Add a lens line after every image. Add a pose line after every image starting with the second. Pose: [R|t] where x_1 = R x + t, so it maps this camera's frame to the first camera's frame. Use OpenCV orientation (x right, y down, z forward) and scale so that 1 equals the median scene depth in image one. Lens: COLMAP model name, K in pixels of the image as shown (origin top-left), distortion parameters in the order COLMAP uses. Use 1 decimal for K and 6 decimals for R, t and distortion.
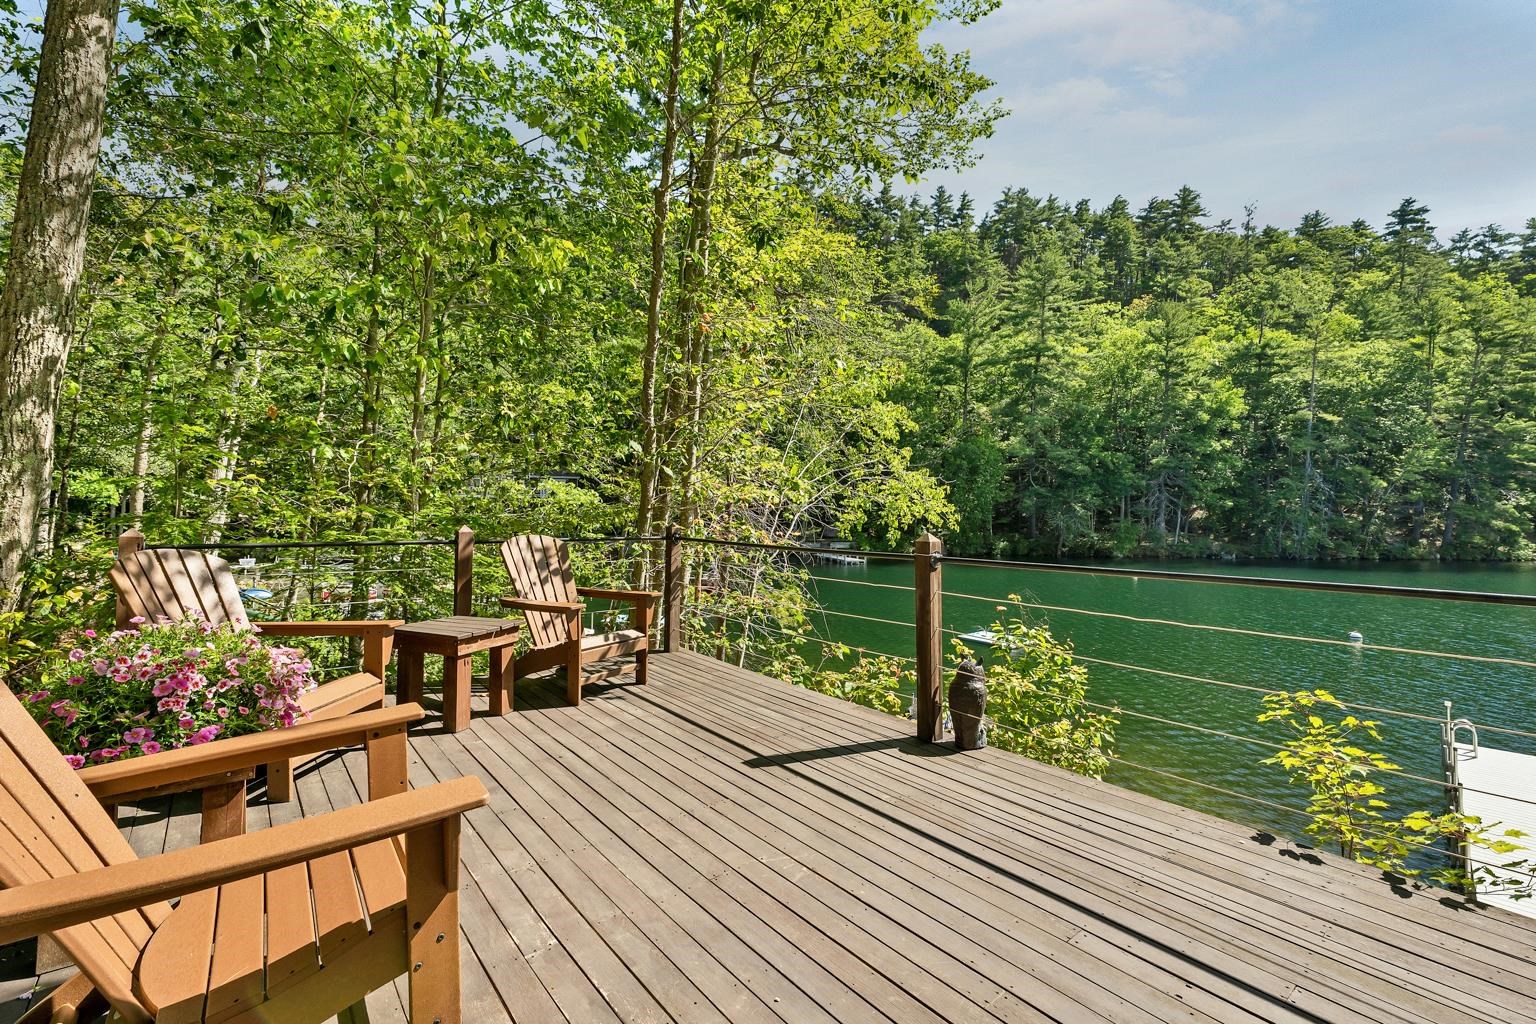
lens RADIAL K [[647.2, 0, 760.3], [0, 647.2, 514.1], [0, 0, 1]] dist [-0.007180, 0.001792]
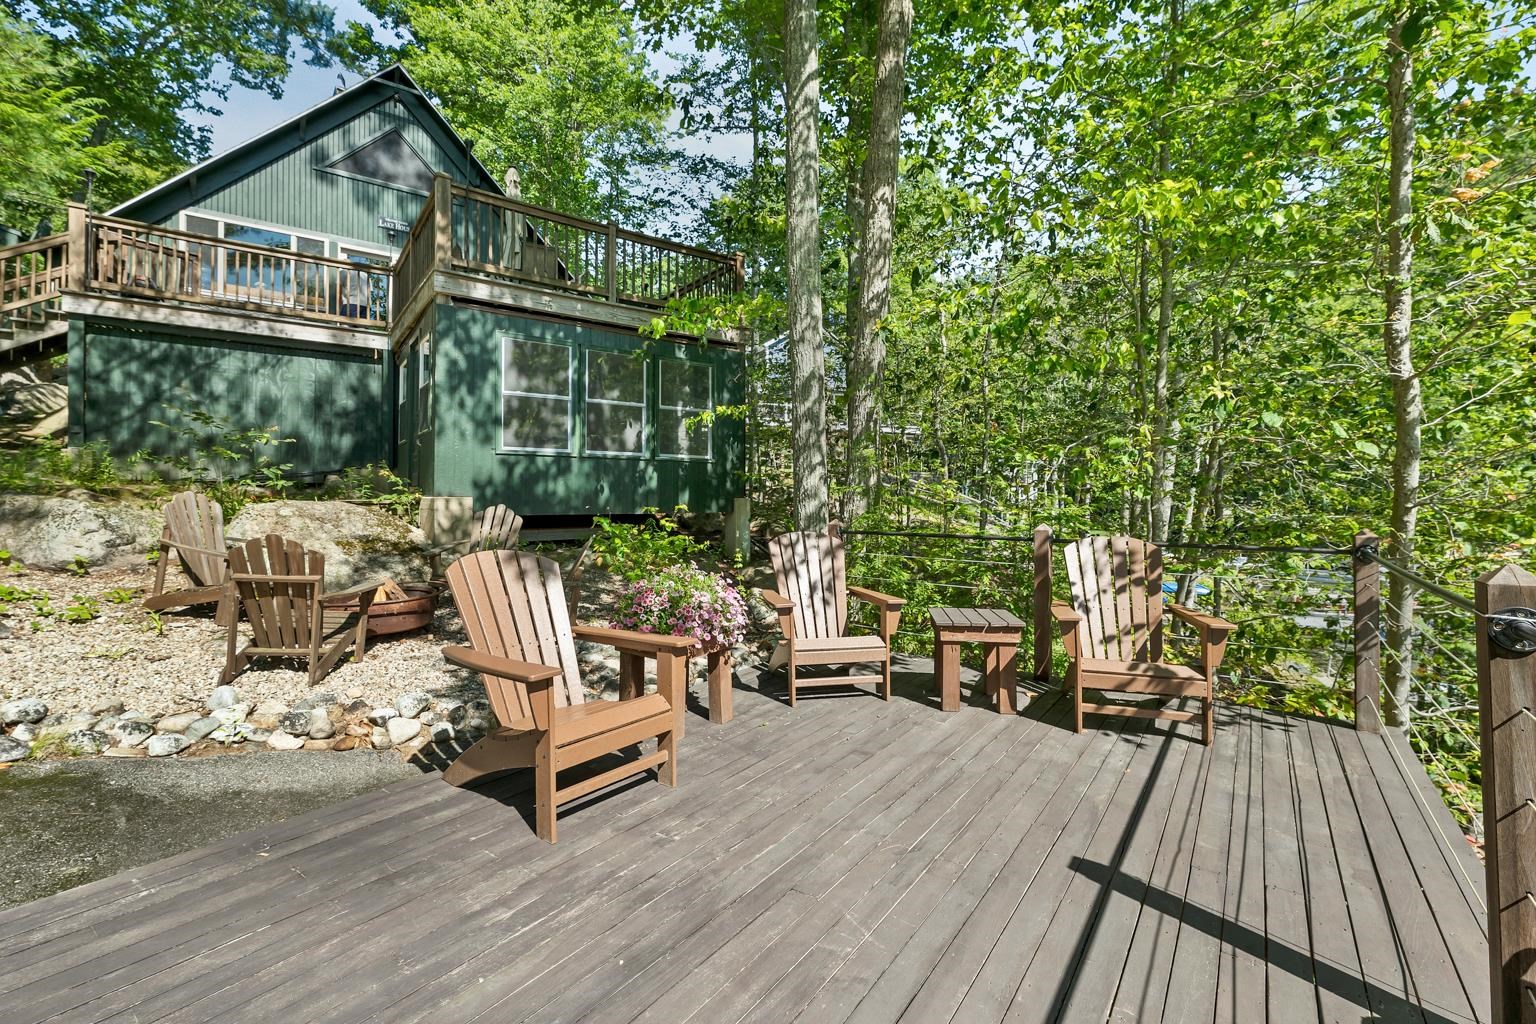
lens RADIAL K [[647.2, 0, 767.0], [0, 647.2, 501.7], [0, 0, 1]] dist [-0.007180, 0.001792]
pose [[0.274687, -0.004337, -0.961524, 0.421038], [-0.009949, 0.999923, -0.007353, -0.004329], [0.961482, 0.011586, 0.274623, 0.339242]]
